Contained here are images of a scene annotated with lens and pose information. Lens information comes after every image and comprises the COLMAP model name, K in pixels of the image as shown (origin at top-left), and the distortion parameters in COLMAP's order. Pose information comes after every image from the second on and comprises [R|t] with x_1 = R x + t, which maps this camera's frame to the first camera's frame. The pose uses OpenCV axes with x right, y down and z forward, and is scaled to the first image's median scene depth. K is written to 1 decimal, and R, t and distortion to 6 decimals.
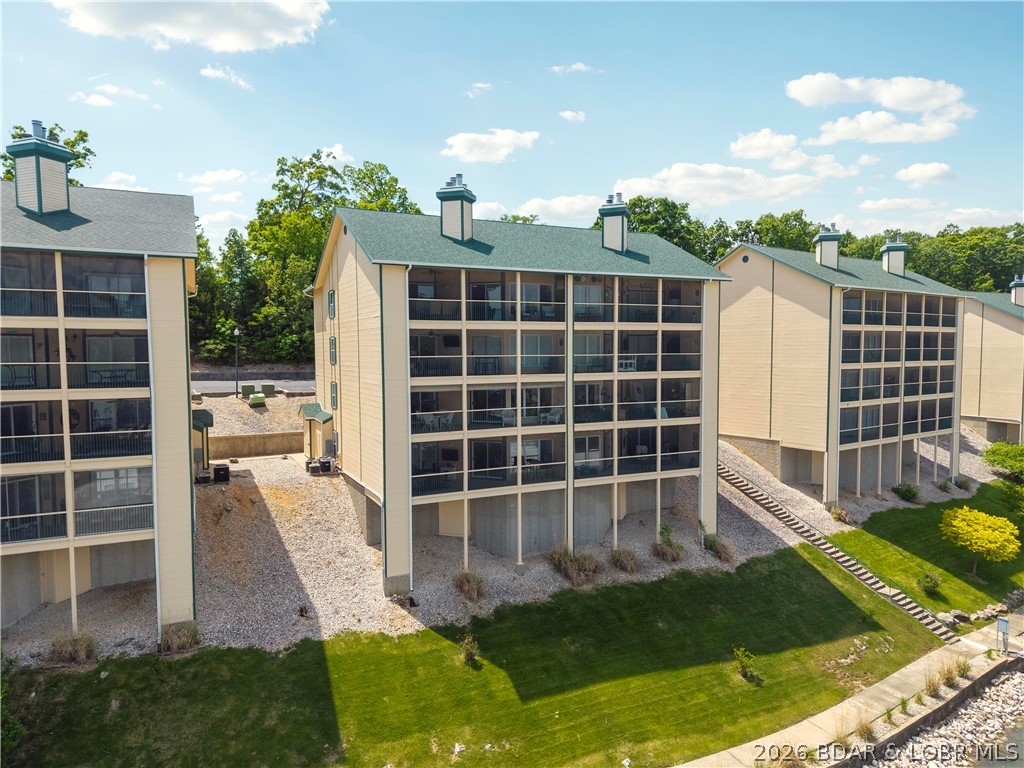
lens RADIAL K [[674.6, 0, 514.4], [0, 674.6, 388.6], [0, 0, 1]] dist [0.088564, -0.102863]
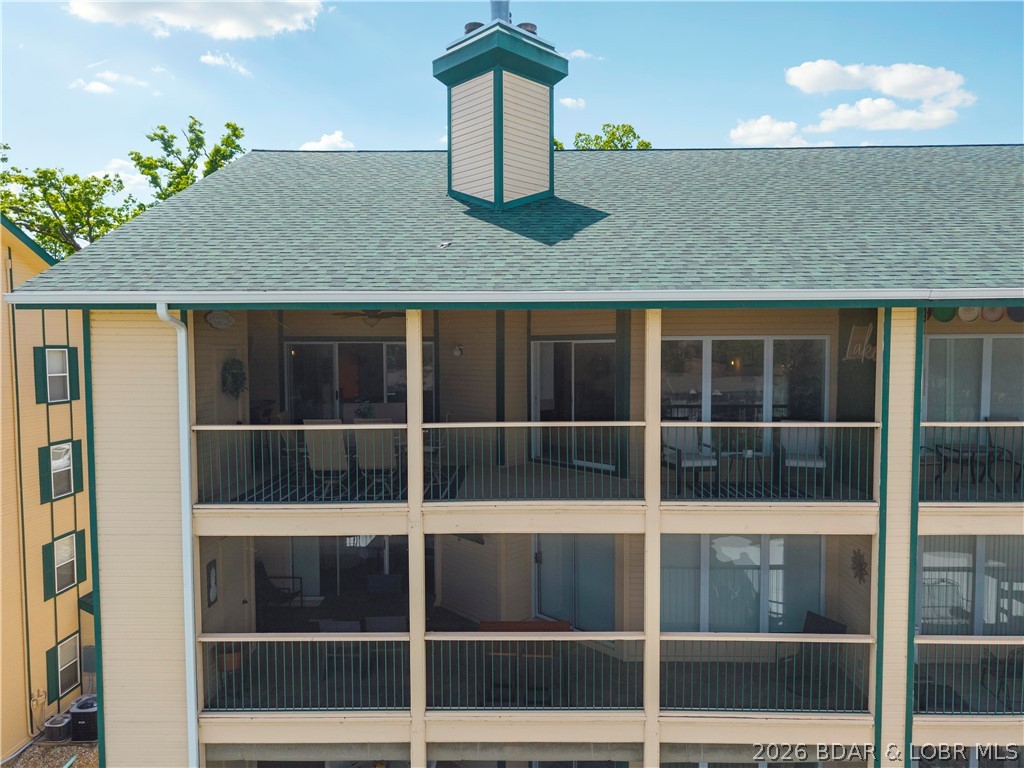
lens RADIAL K [[674.6, 0, 514.4], [0, 674.6, 388.6], [0, 0, 1]] dist [0.088564, -0.102863]
pose [[0.902043, 0.024372, -0.430958, 0.058506], [-0.027192, 0.999630, -0.000385, -0.123947], [0.430790, 0.012066, 0.902372, 0.666434]]
